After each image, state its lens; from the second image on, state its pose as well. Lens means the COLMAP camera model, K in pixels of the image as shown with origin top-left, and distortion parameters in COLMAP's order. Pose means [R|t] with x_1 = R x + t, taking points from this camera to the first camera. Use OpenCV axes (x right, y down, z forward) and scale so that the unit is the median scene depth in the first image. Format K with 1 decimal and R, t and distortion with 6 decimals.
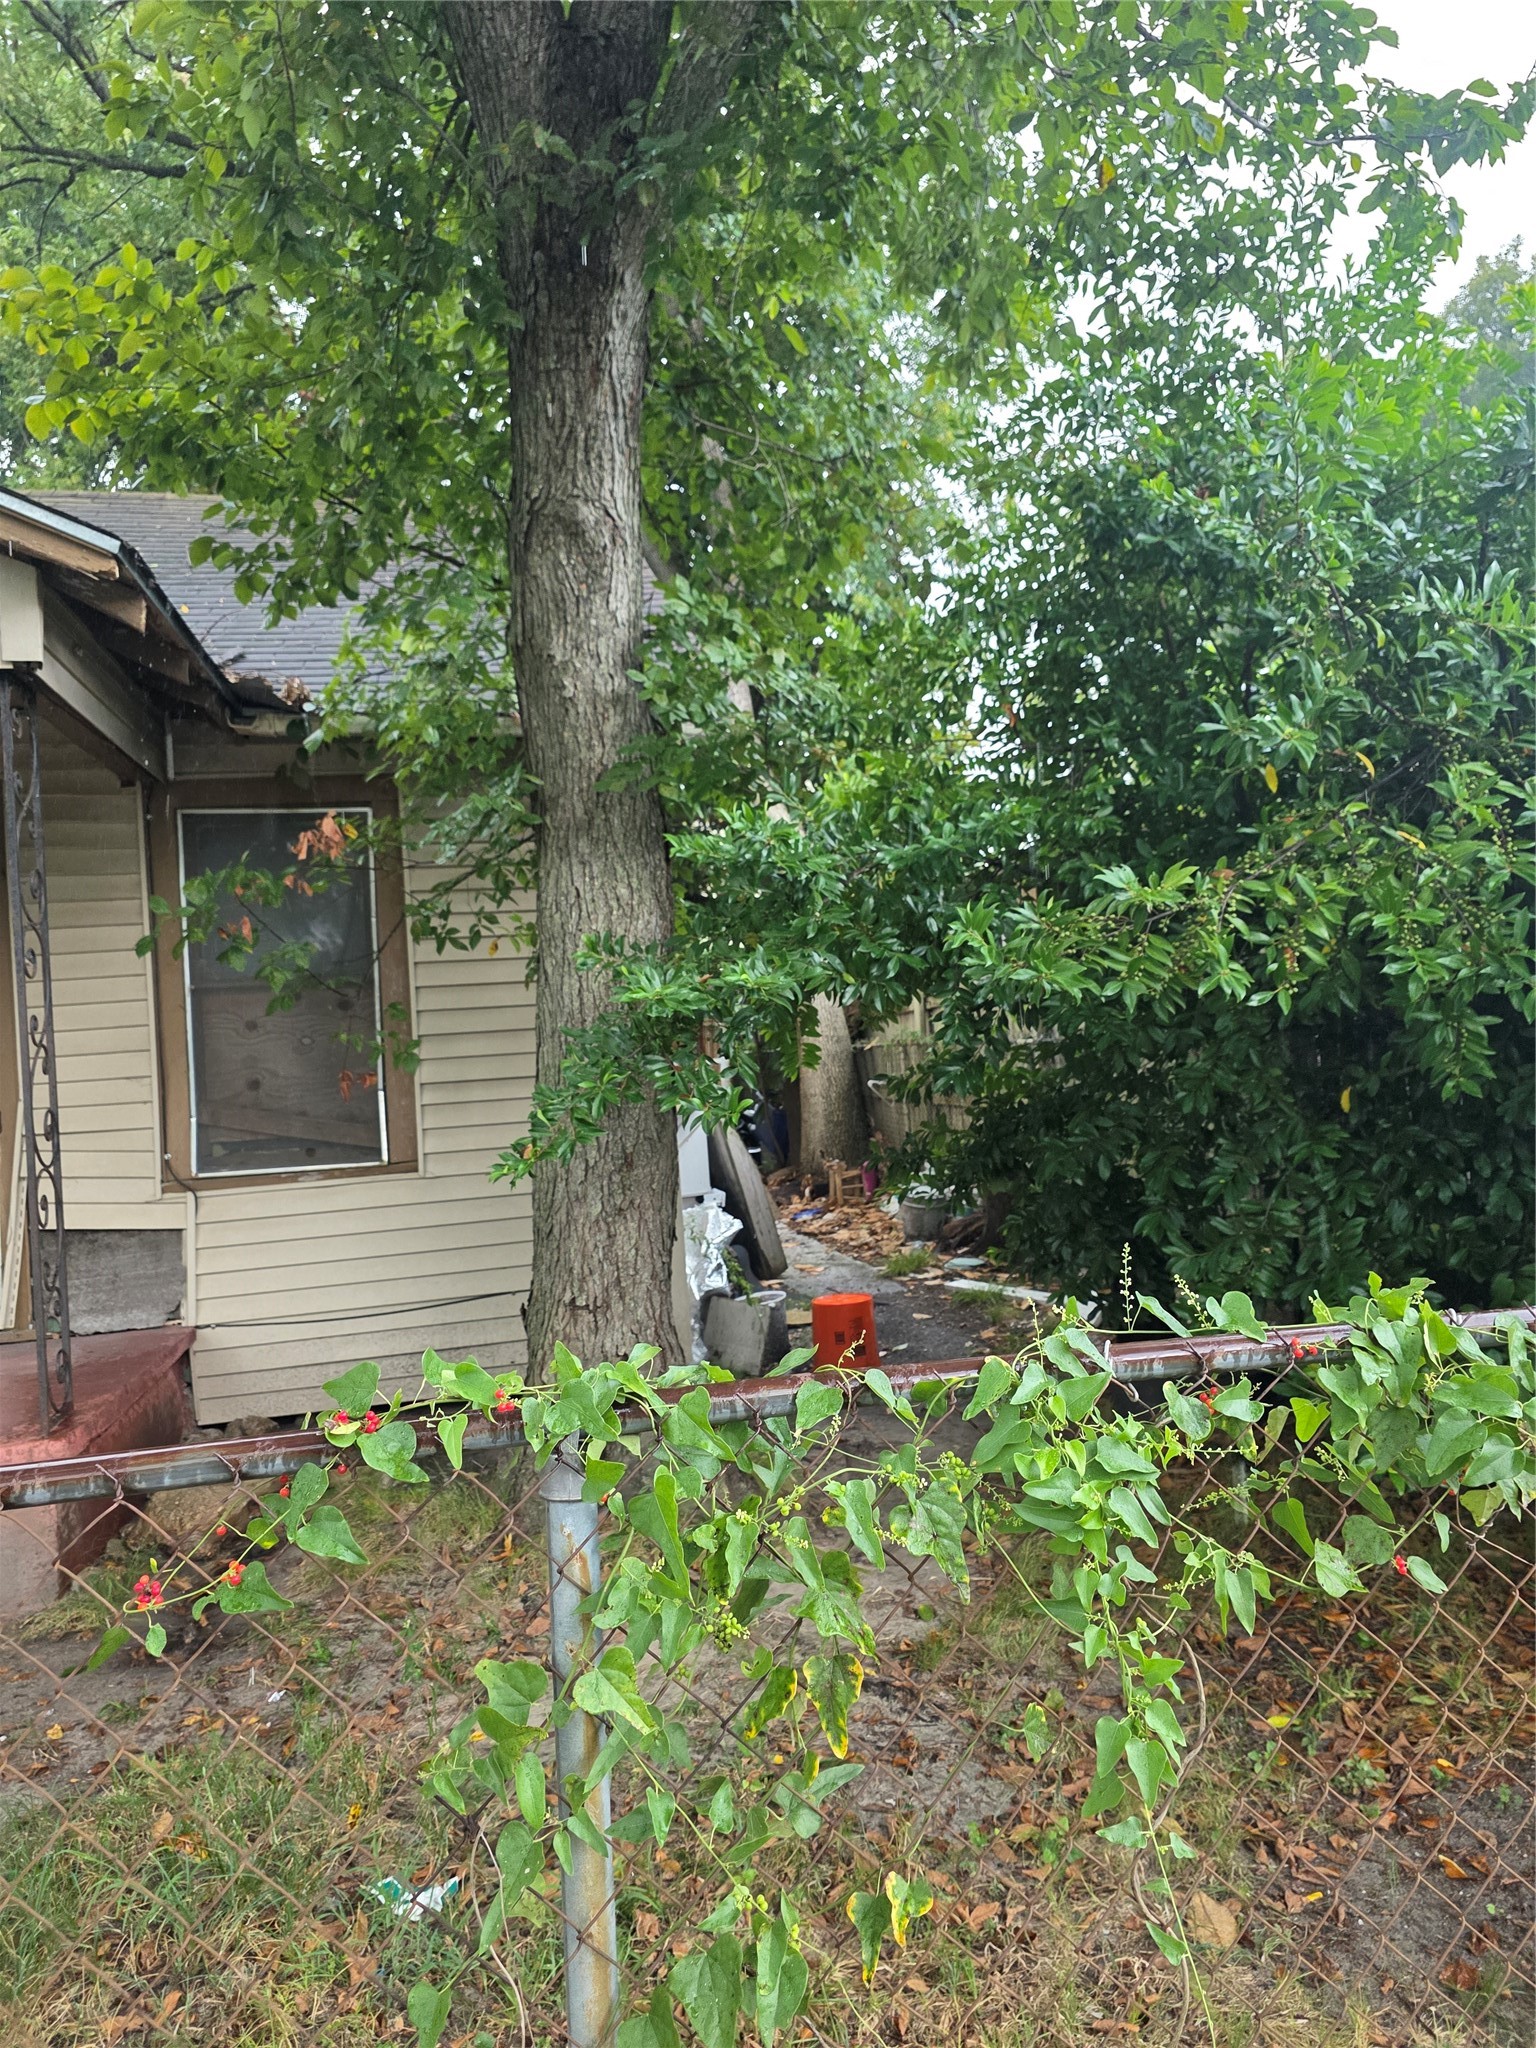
lens RADIAL K [[1370.4, 0, 766.8], [0, 1370.4, 1018.1], [0, 0, 1]] dist [0.033297, -0.034512]
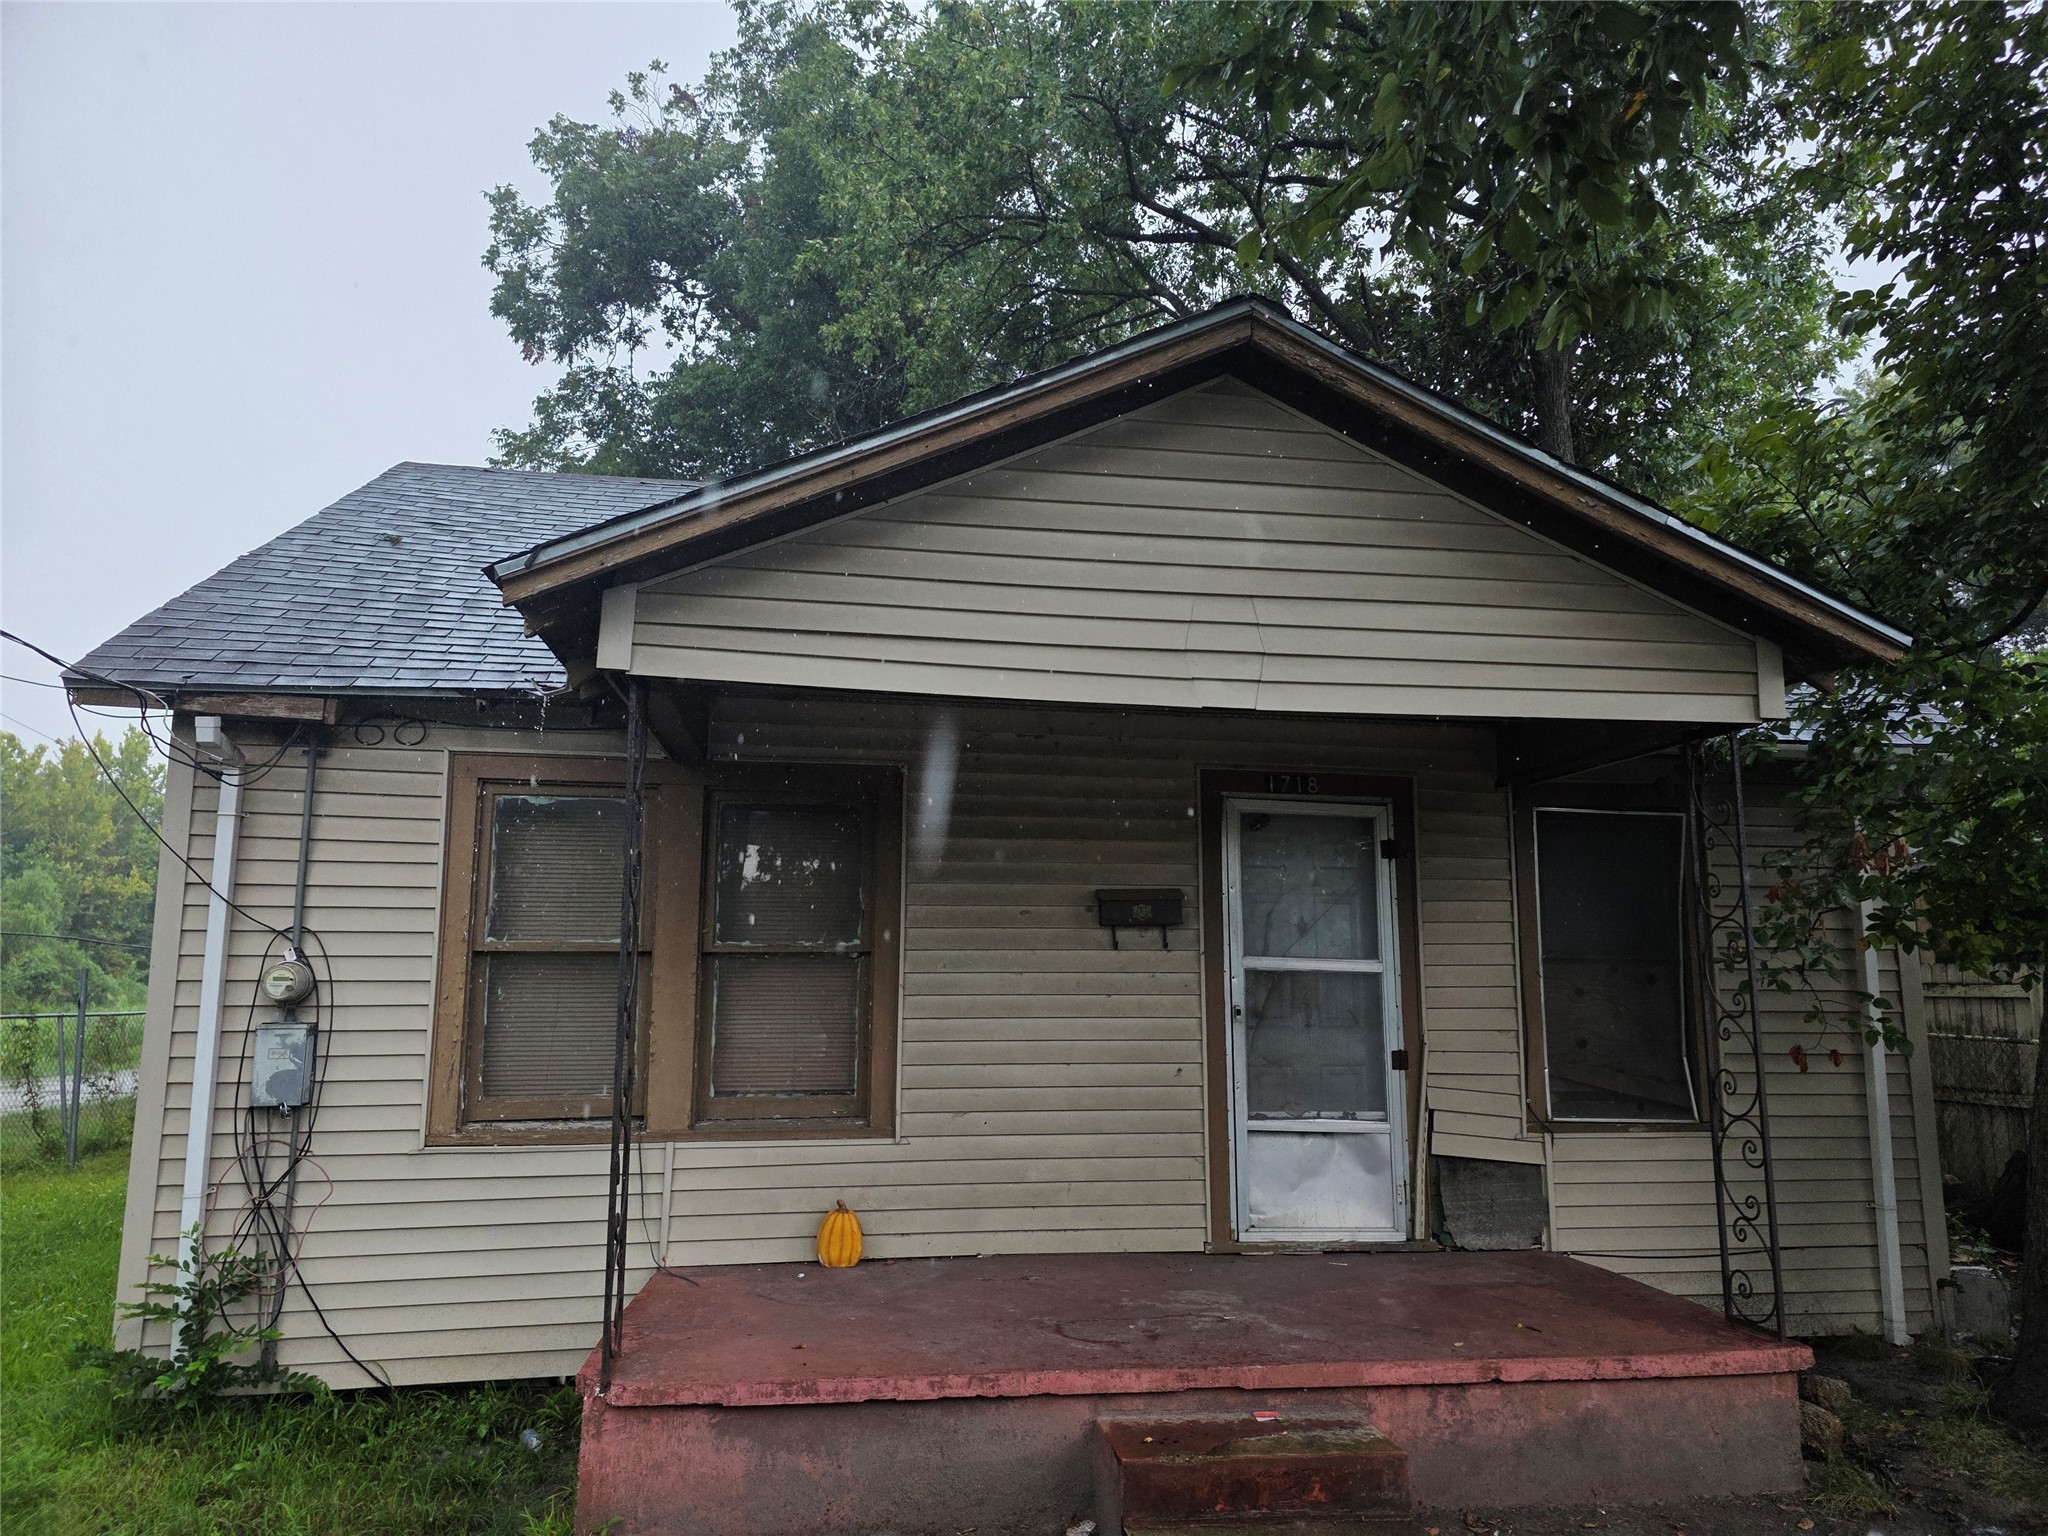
lens RADIAL K [[1346.5, 0, 1057.4], [0, 1346.5, 793.6], [0, 0, 1]] dist [0.092725, -0.115984]
pose [[0.995323, 0.064803, -0.071643, -0.771842], [-0.072874, 0.990517, -0.116475, 0.006242], [0.063416, 0.121151, 0.990606, -0.208407]]
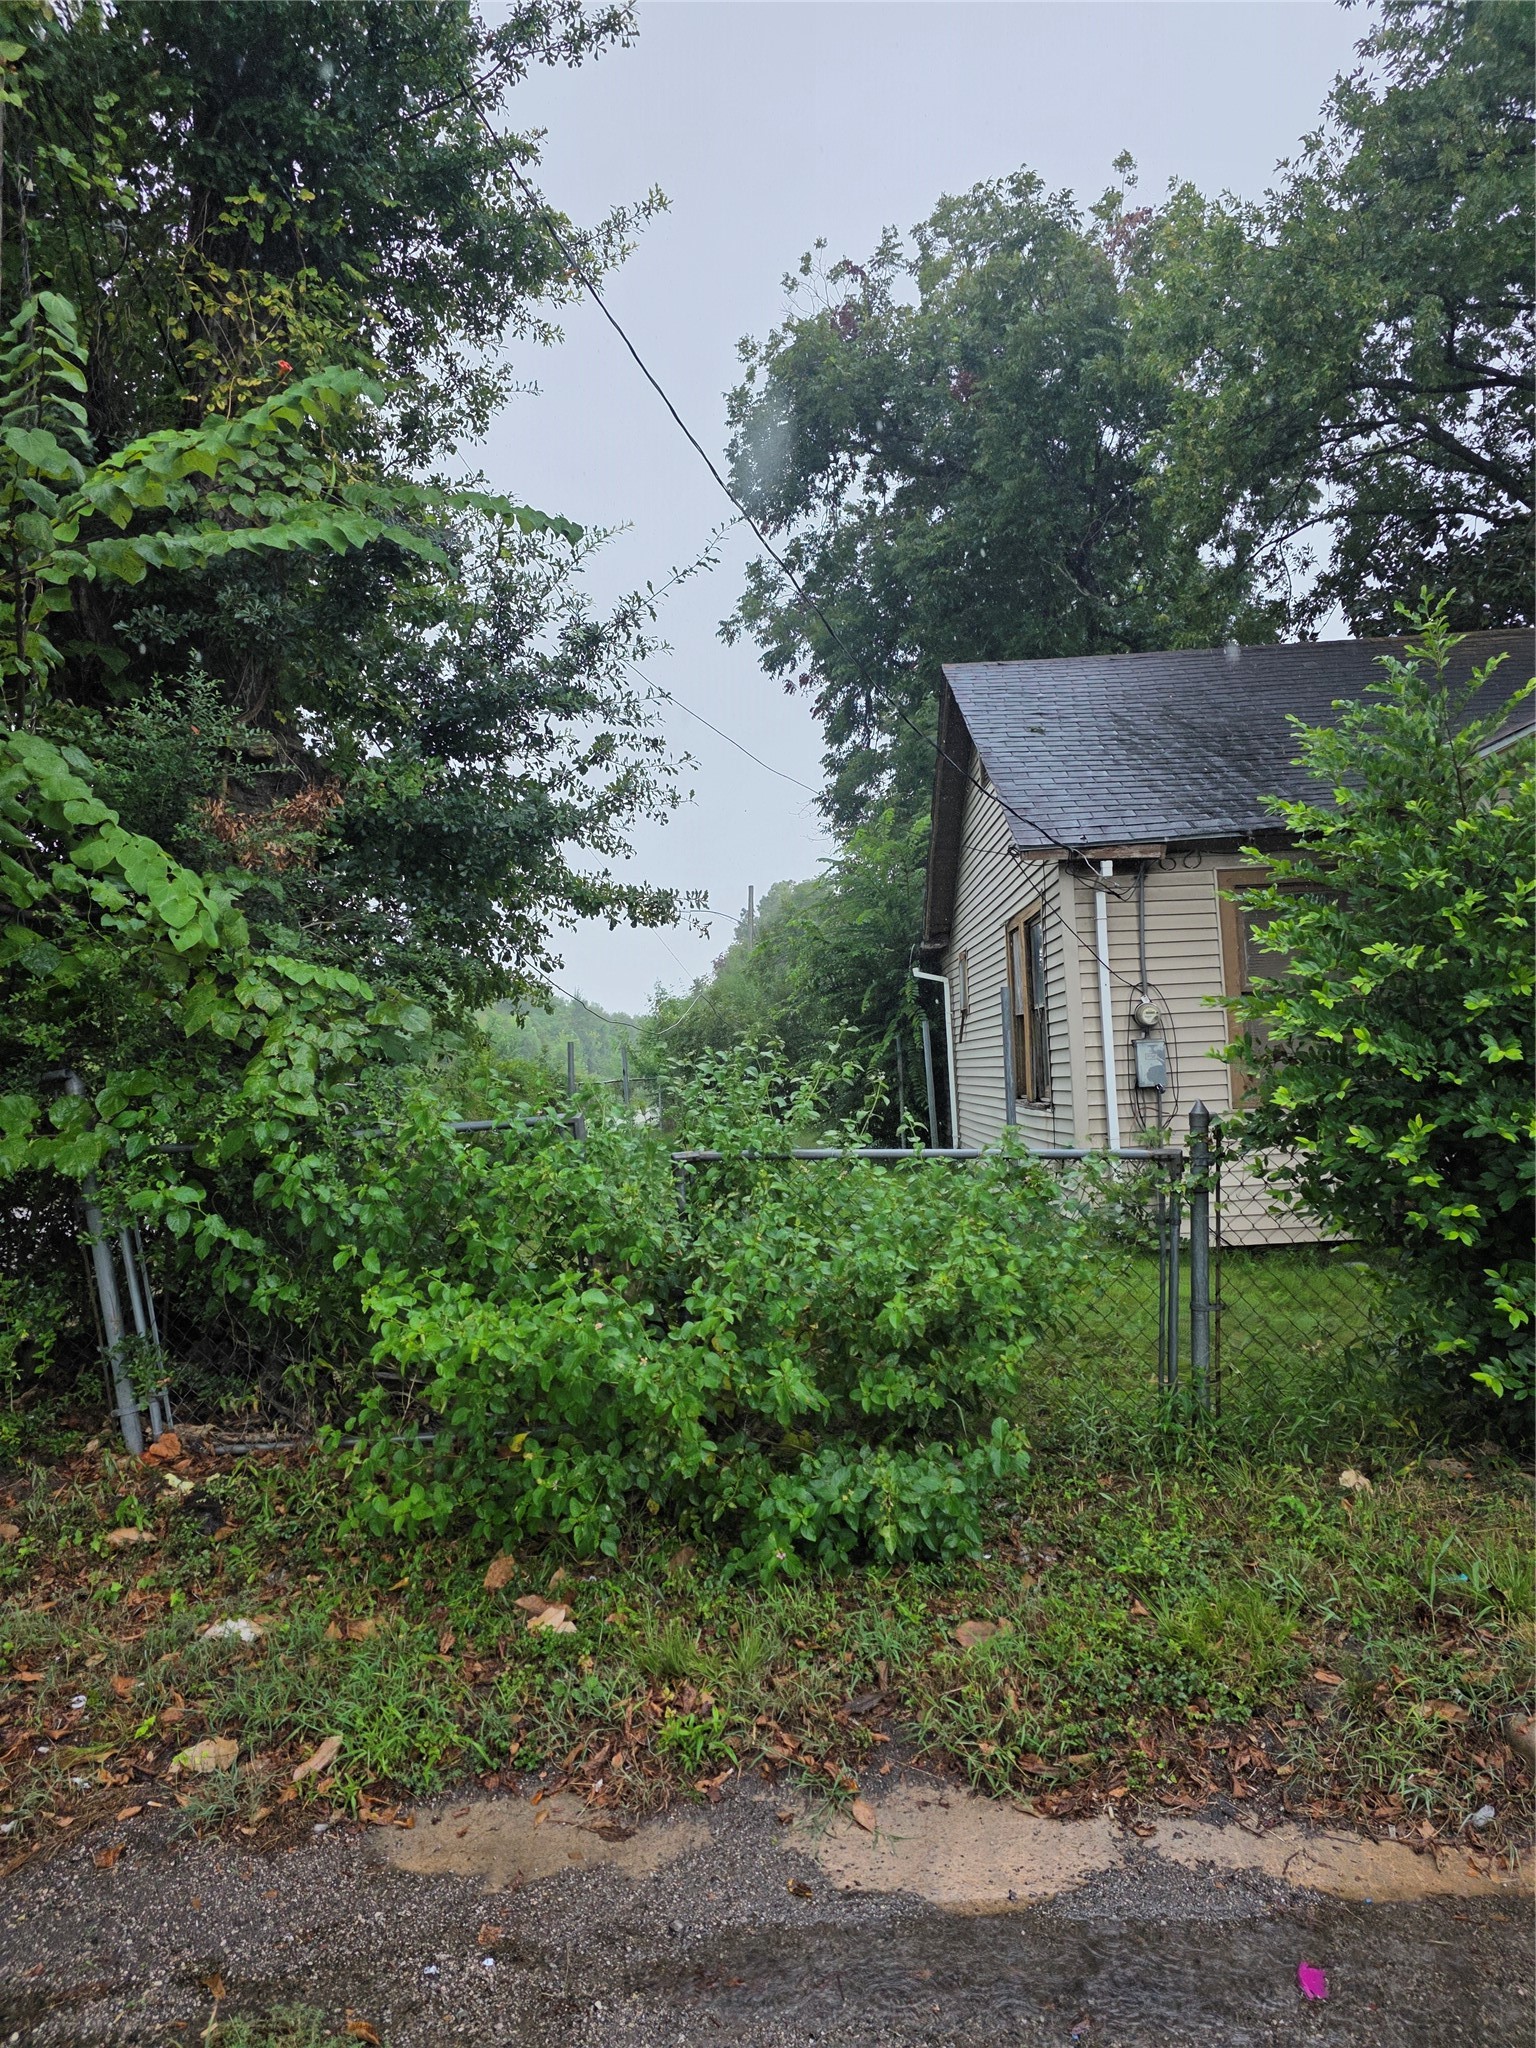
lens RADIAL K [[1370.4, 0, 766.8], [0, 1370.4, 1018.1], [0, 0, 1]] dist [0.033297, -0.034512]
pose [[0.968311, 0.013189, -0.249399, -1.418584], [-0.015997, 0.999829, -0.009234, 0.092948], [0.249235, 0.012931, 0.968357, -0.982358]]
